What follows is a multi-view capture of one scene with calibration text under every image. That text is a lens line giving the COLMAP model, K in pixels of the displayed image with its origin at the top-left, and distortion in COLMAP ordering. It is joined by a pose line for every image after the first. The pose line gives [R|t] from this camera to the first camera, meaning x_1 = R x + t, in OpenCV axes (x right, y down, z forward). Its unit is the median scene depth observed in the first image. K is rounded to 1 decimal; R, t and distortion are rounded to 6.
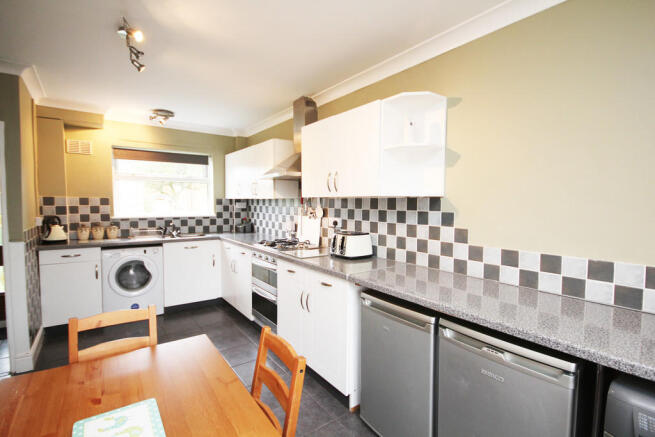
lens RADIAL K [[312.2, 0, 327.5], [0, 312.2, 218.5], [0, 0, 1]] dist [-0.002836, -0.000603]
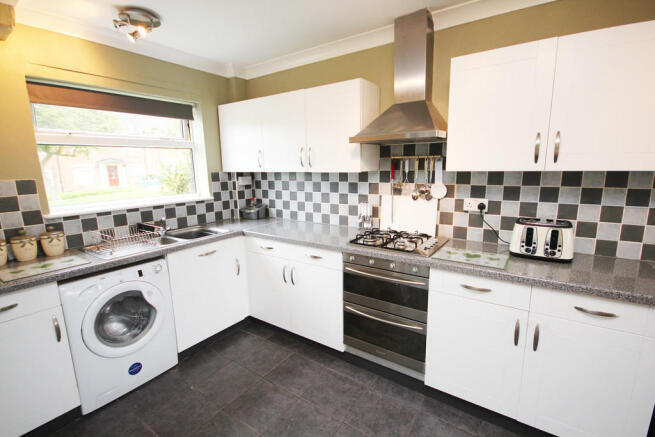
lens RADIAL K [[305.8, 0, 327.5], [0, 305.8, 218.5], [0, 0, 1]] dist [-0.002046, -0.000596]
pose [[0.944815, -0.079545, 0.317800, -0.407778], [0.040955, 0.991144, 0.126322, -0.046375], [-0.325034, -0.106335, 0.939705, 0.355148]]
